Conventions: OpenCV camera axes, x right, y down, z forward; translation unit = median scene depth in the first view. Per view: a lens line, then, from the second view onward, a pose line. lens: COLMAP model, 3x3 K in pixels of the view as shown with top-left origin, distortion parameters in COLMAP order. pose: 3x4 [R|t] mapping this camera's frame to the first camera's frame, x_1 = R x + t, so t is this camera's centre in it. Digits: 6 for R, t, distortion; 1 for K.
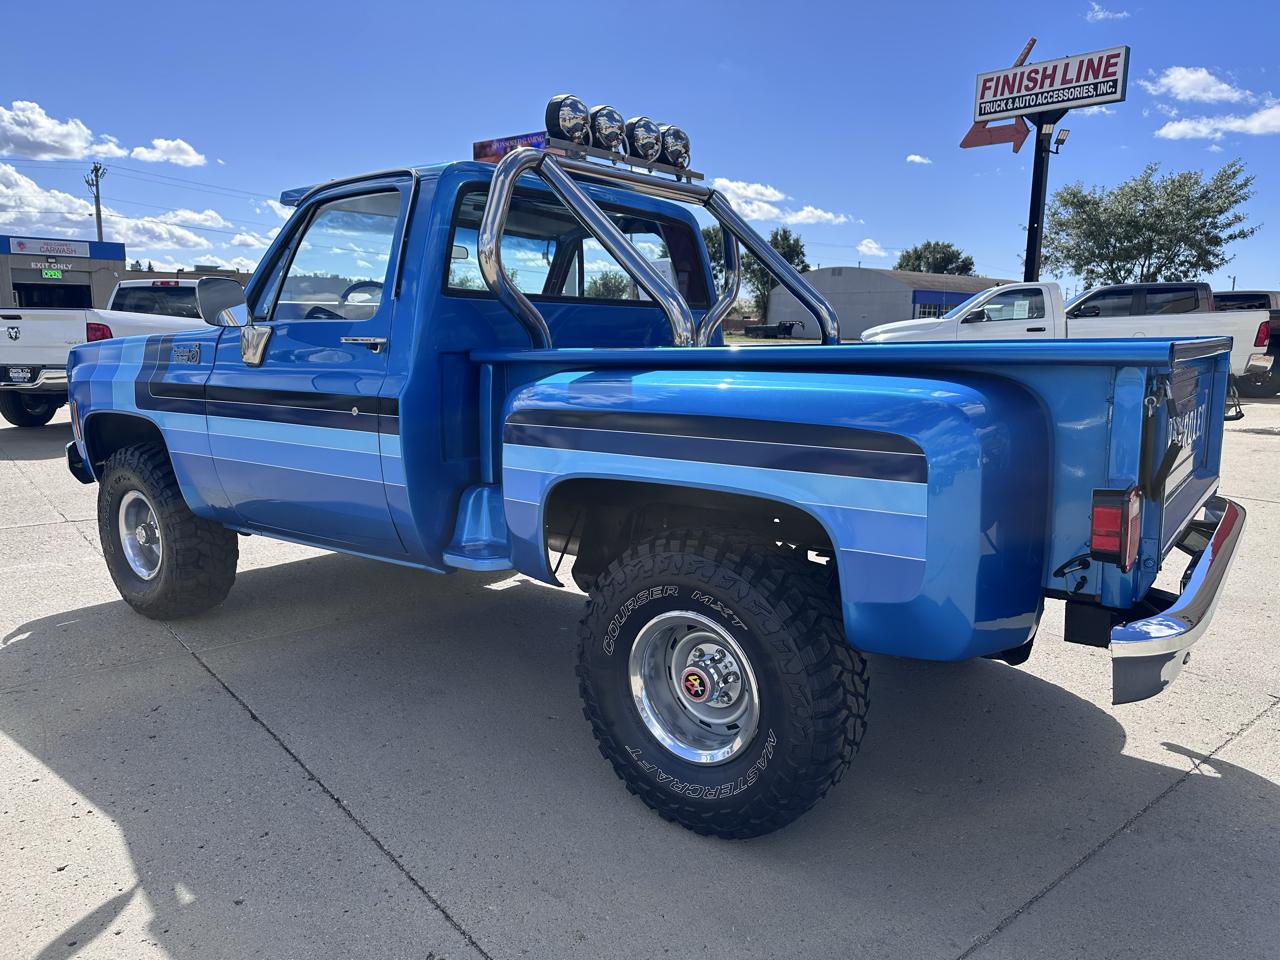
lens RADIAL K [[919.6, 0, 643.2], [0, 919.6, 456.4], [0, 0, 1]] dist [0.065062, -0.089723]
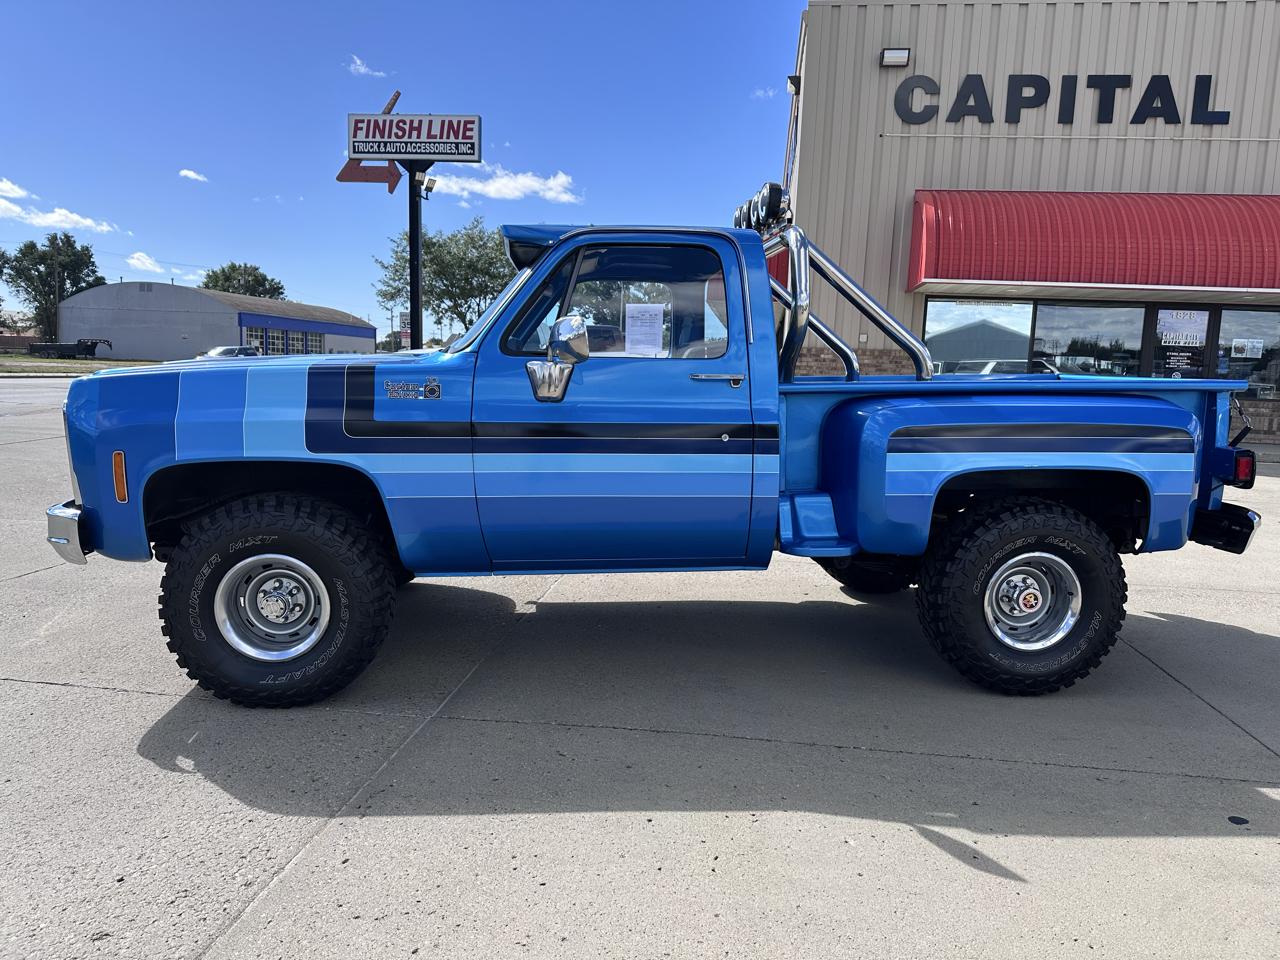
lens RADIAL K [[915.7, 0, 640.0], [0, 915.7, 480.0], [0, 0, 1]] dist [-0.025769, 0.004174]
pose [[0.737978, -0.068684, 0.671321, -0.123679], [0.067807, 0.997319, 0.027498, -0.003101], [-0.671410, 0.025227, 0.740657, 0.027725]]
